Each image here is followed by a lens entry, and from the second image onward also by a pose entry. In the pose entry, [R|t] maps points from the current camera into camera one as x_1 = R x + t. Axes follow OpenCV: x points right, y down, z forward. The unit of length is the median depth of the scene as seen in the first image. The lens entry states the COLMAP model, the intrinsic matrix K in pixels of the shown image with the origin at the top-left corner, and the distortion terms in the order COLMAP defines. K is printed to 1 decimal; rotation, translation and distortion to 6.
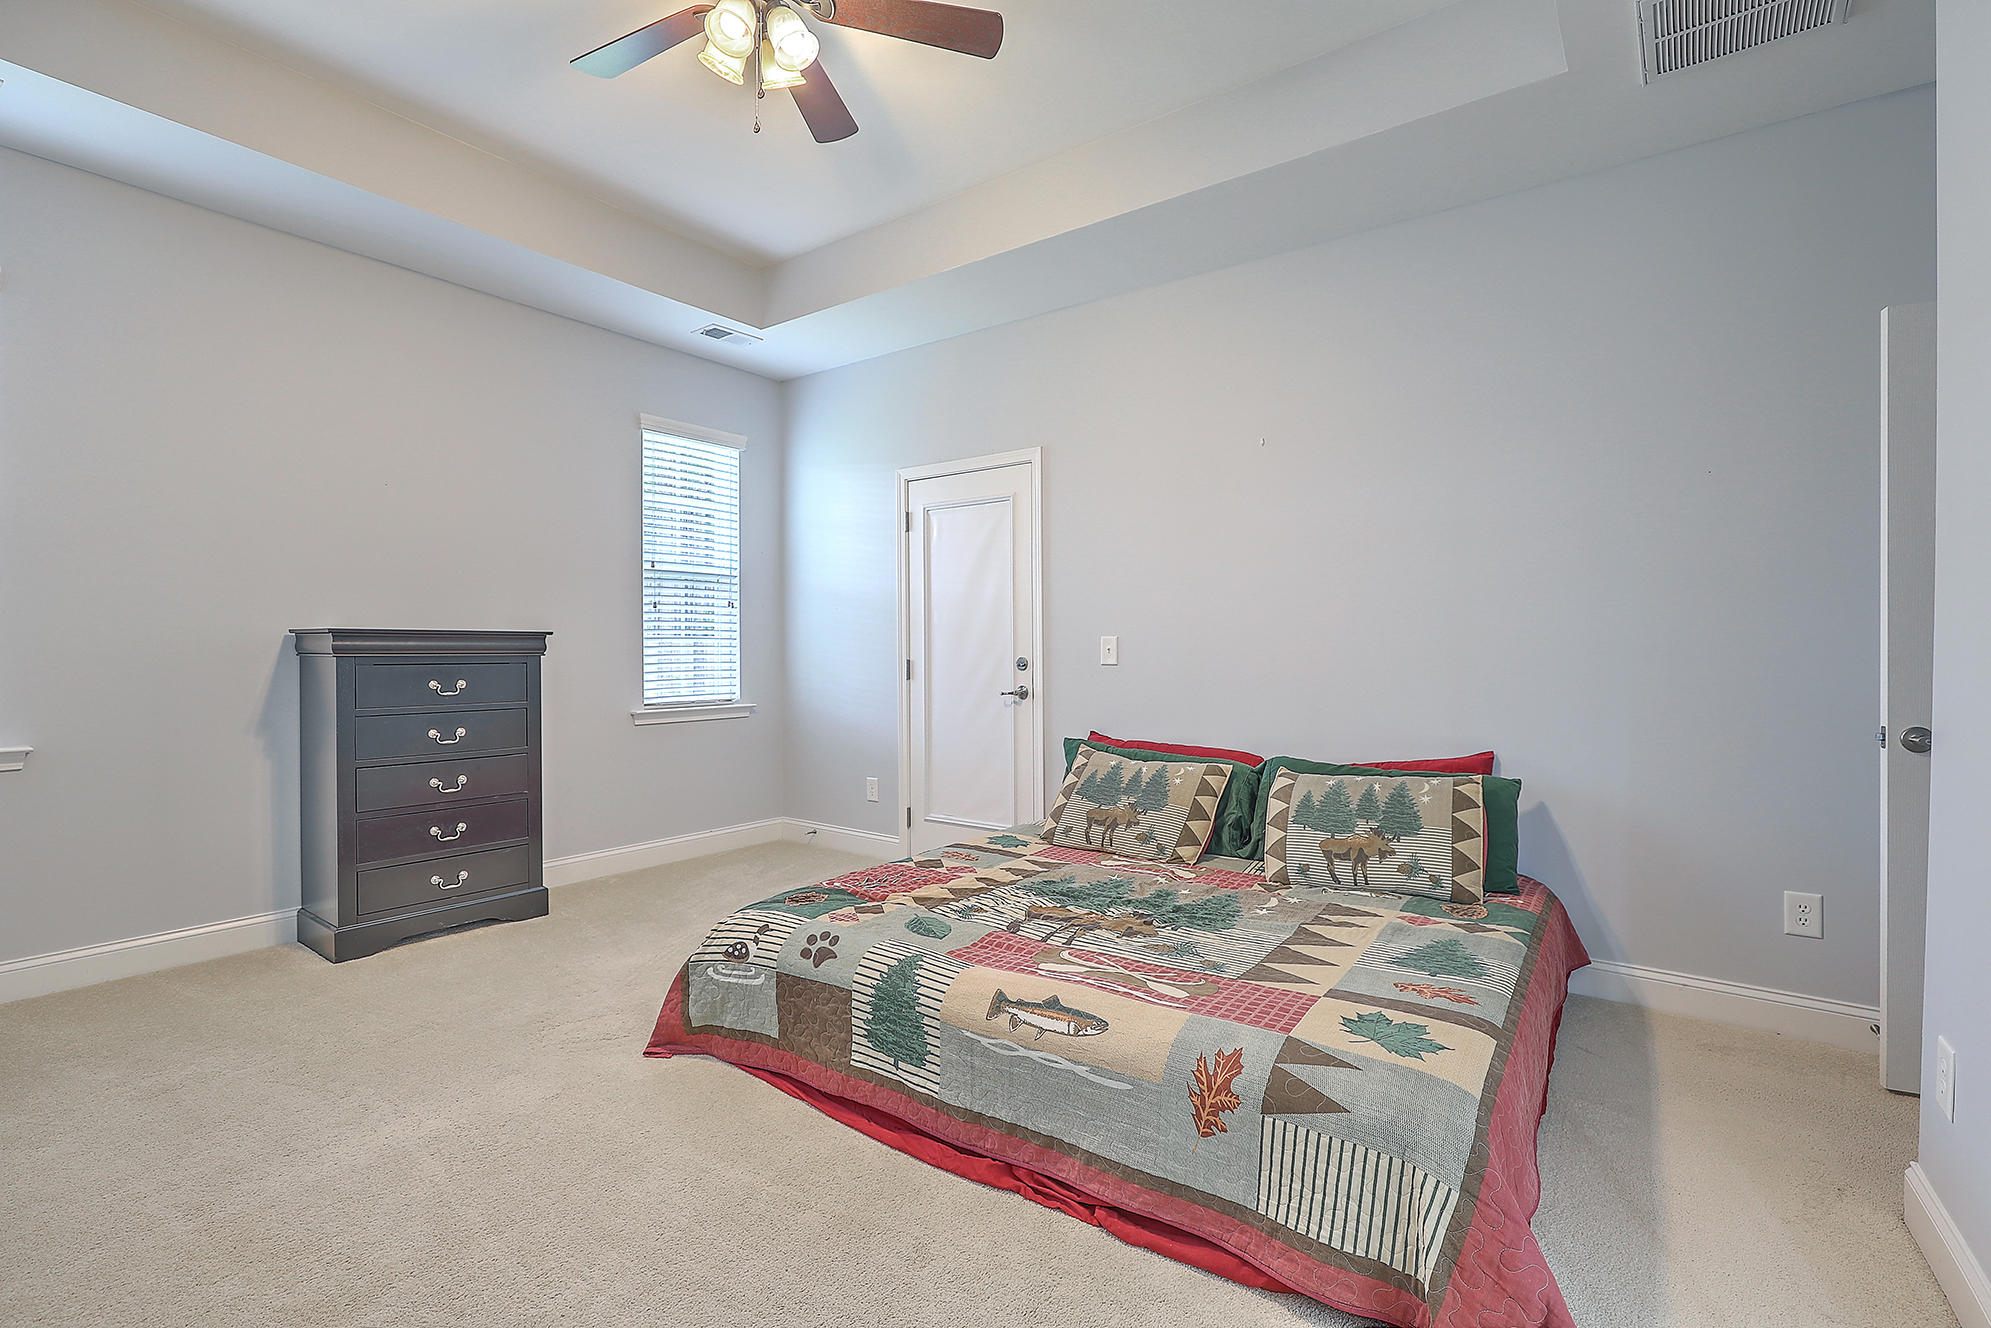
lens RADIAL K [[904.4, 0, 1005.7], [0, 904.4, 651.5], [0, 0, 1]] dist [-0.000329, 0.000759]
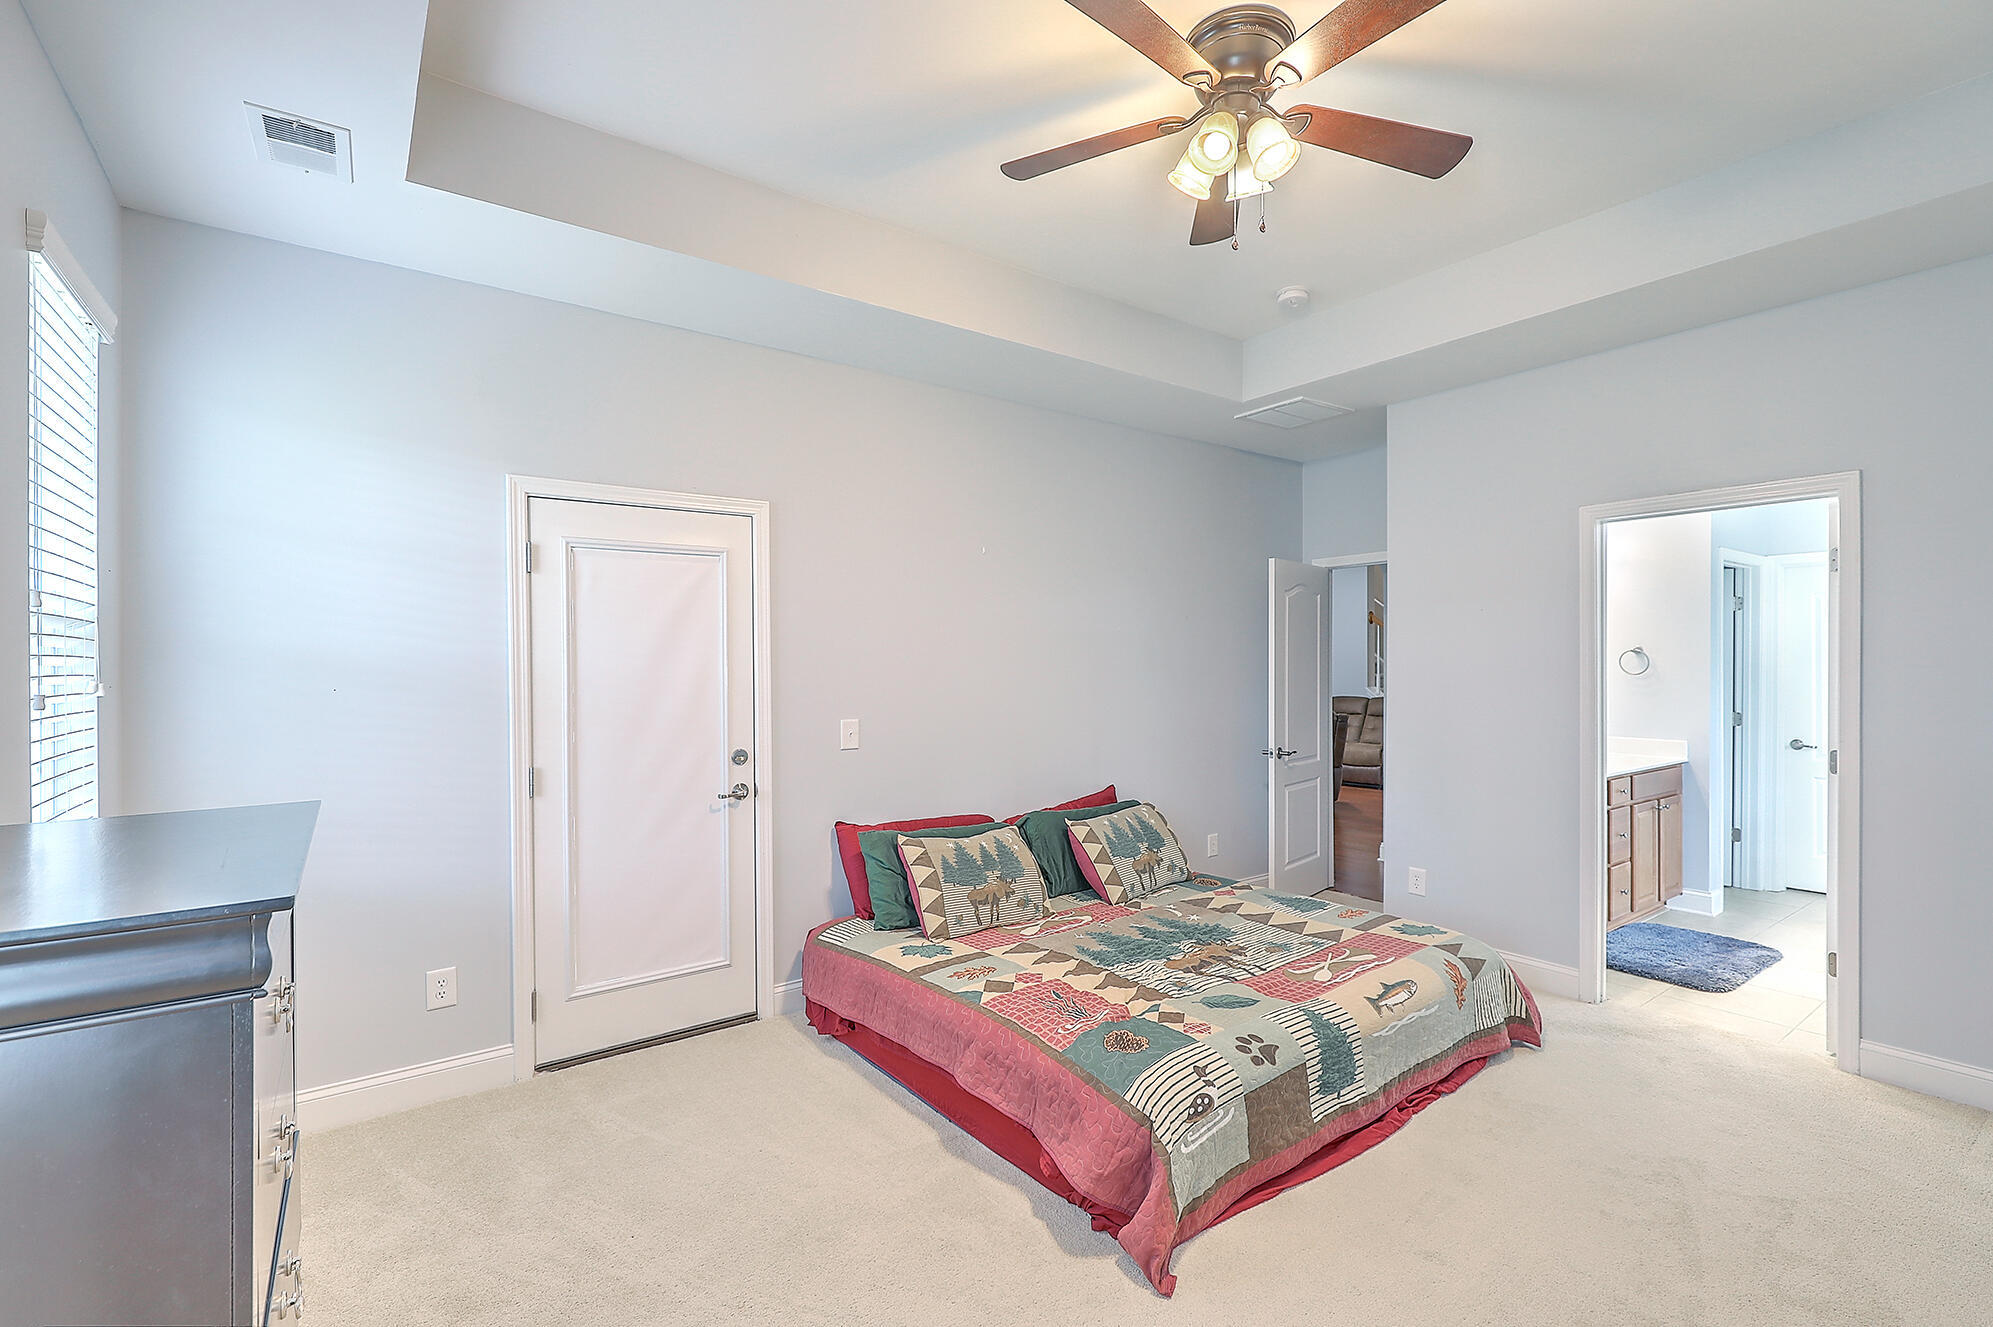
lens RADIAL K [[905.3, 0, 1006.2], [0, 905.3, 671.5], [0, 0, 1]] dist [-0.000329, 0.000759]
pose [[0.287676, -0.011759, 0.957656, -1.211761], [0.010500, 0.999903, 0.009124, -0.120040], [-0.957670, 0.007431, 0.287772, 0.905860]]
